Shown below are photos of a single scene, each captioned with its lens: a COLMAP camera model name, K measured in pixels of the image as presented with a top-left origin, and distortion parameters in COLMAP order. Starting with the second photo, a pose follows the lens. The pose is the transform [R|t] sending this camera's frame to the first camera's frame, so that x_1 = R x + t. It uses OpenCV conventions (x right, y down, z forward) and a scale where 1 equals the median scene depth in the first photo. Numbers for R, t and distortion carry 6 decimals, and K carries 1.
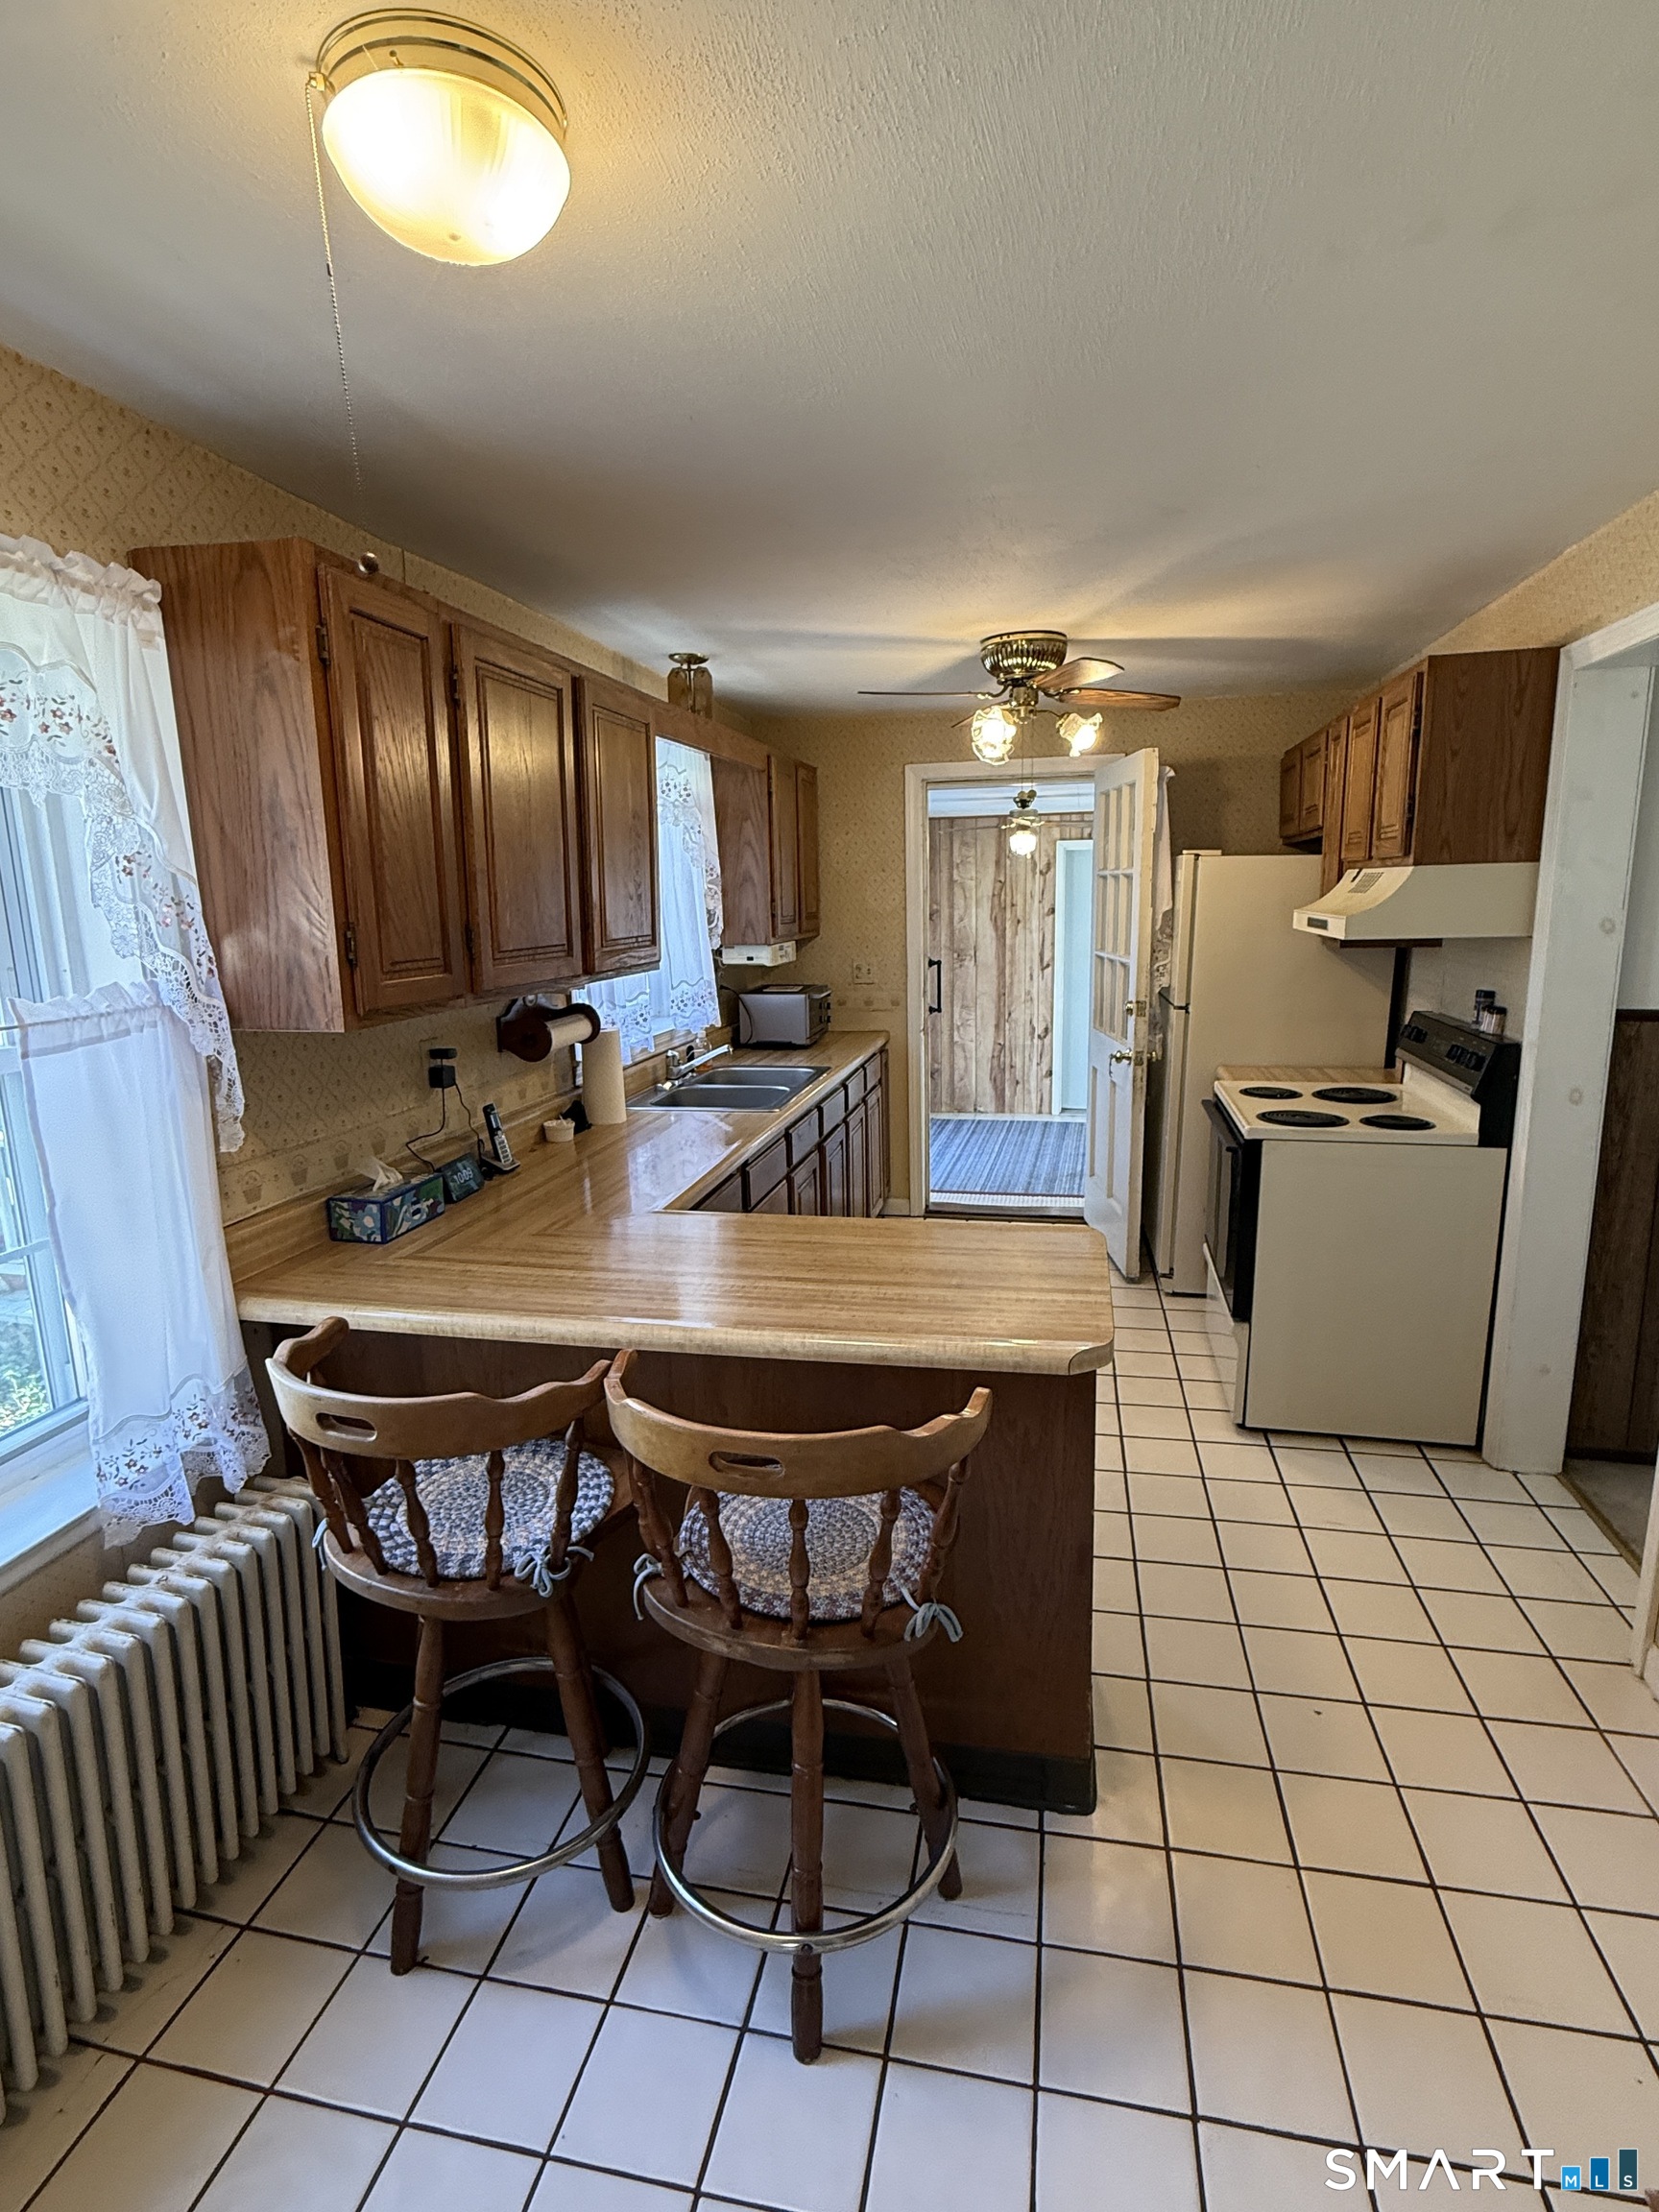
lens RADIAL K [[1105.9, 0, 837.0], [0, 1105.9, 1100.2], [0, 0, 1]] dist [-0.006728, 0.000632]
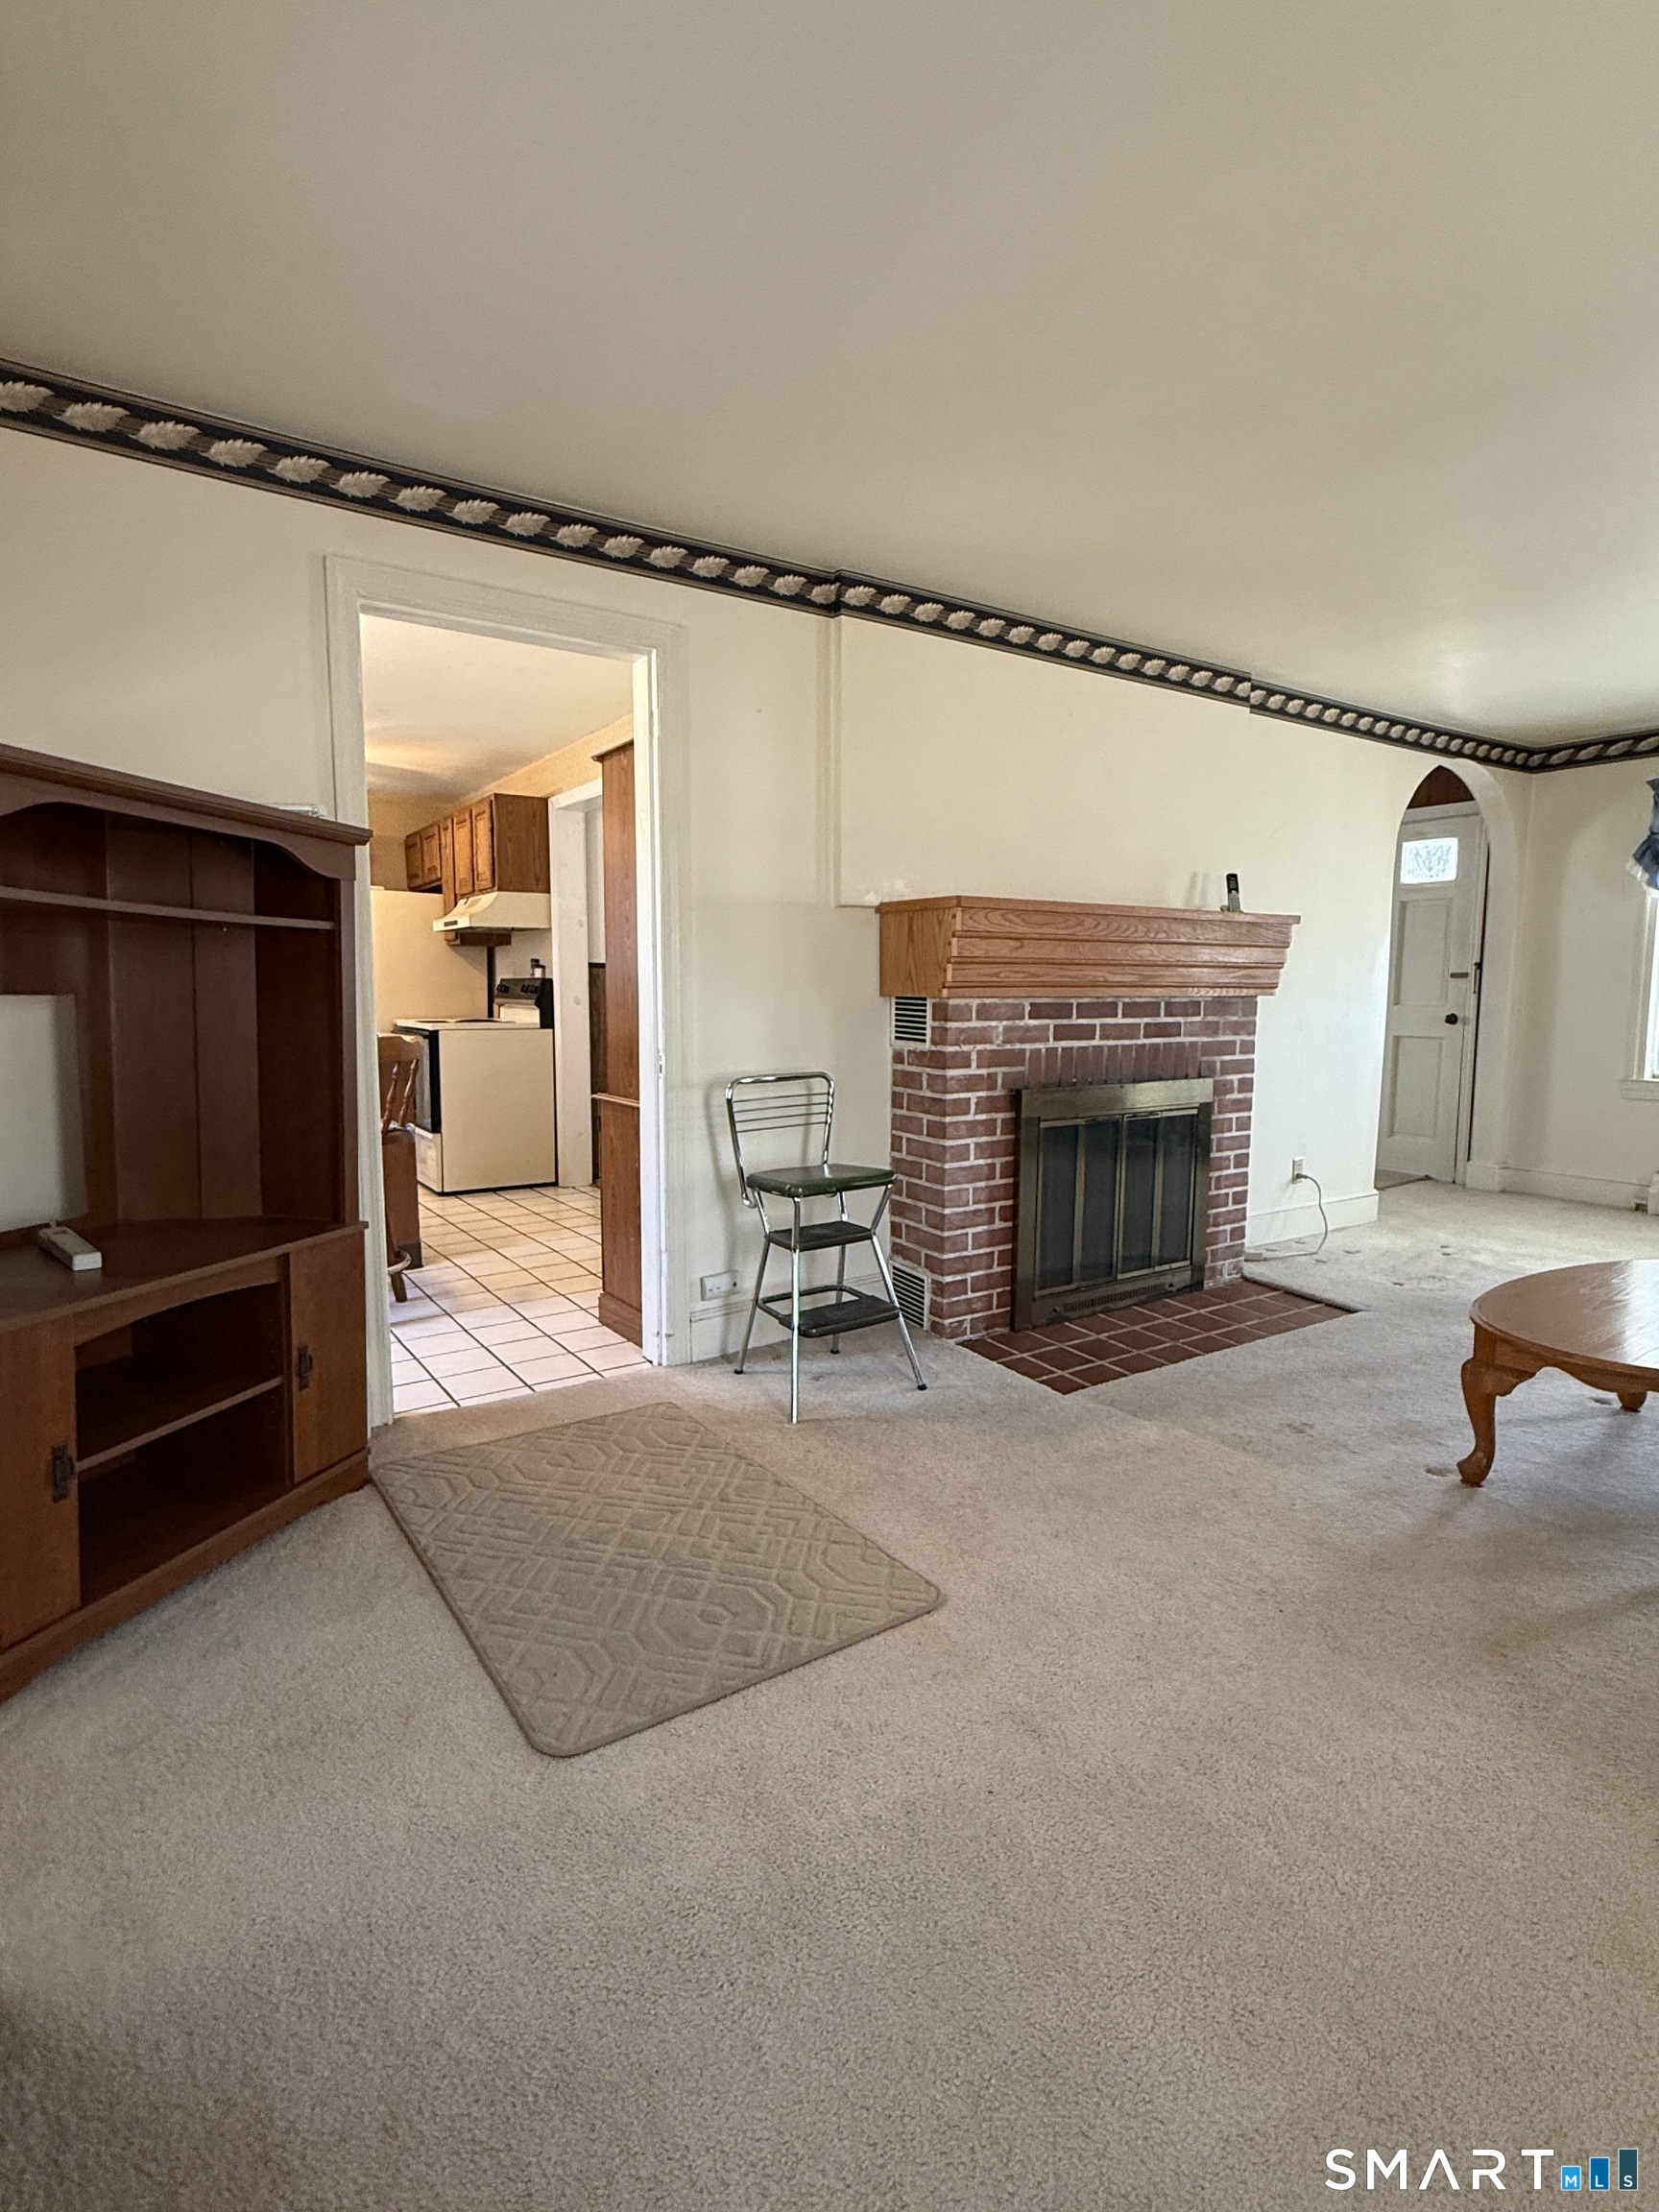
lens RADIAL K [[1105.9, 0, 829.4], [0, 1105.9, 1105.9], [0, 0, 1]] dist [-0.006728, 0.000632]
pose [[0.701009, -0.062098, 0.710444, -0.472956], [0.118852, 0.992443, -0.030526, 0.284400], [-0.703179, 0.105837, 0.703092, -0.749343]]
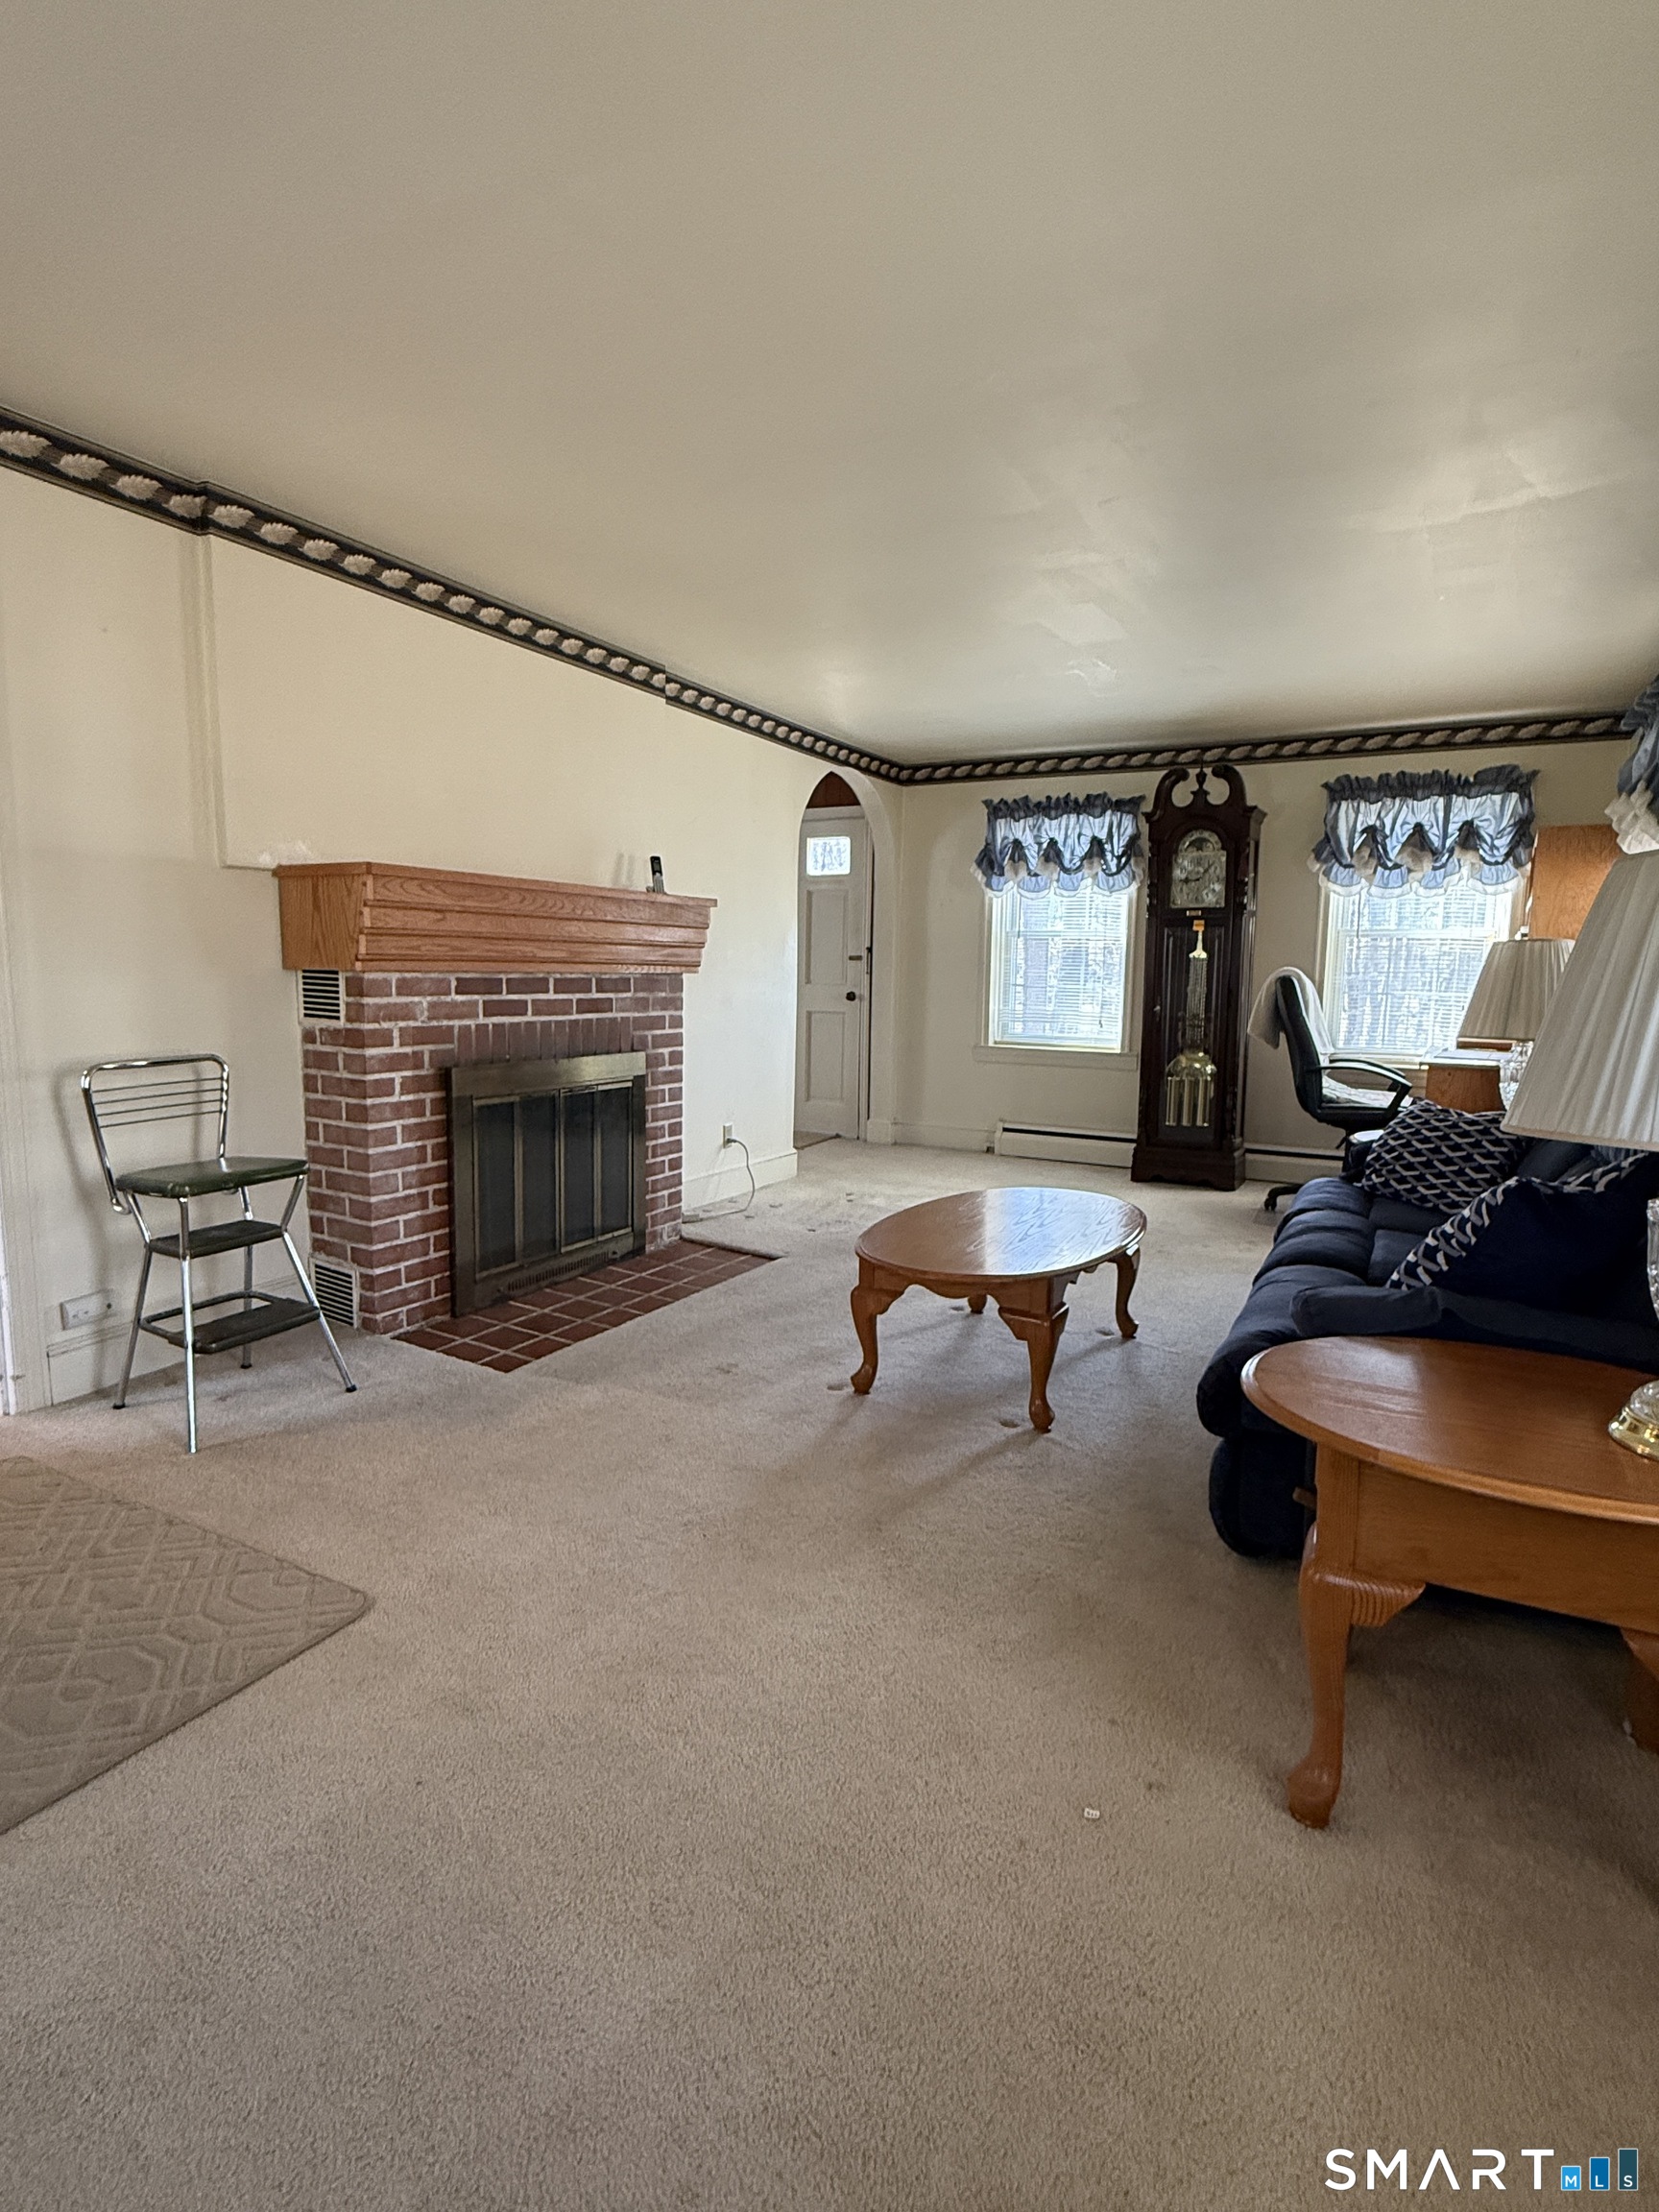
lens RADIAL K [[1105.9, 0, 839.8], [0, 1105.9, 1107.9], [0, 0, 1]] dist [-0.006728, 0.000632]
pose [[0.283047, -0.101219, 0.953750, -0.465040], [0.156052, 0.986025, 0.058332, 0.297967], [-0.946325, 0.132324, 0.294887, -0.794876]]
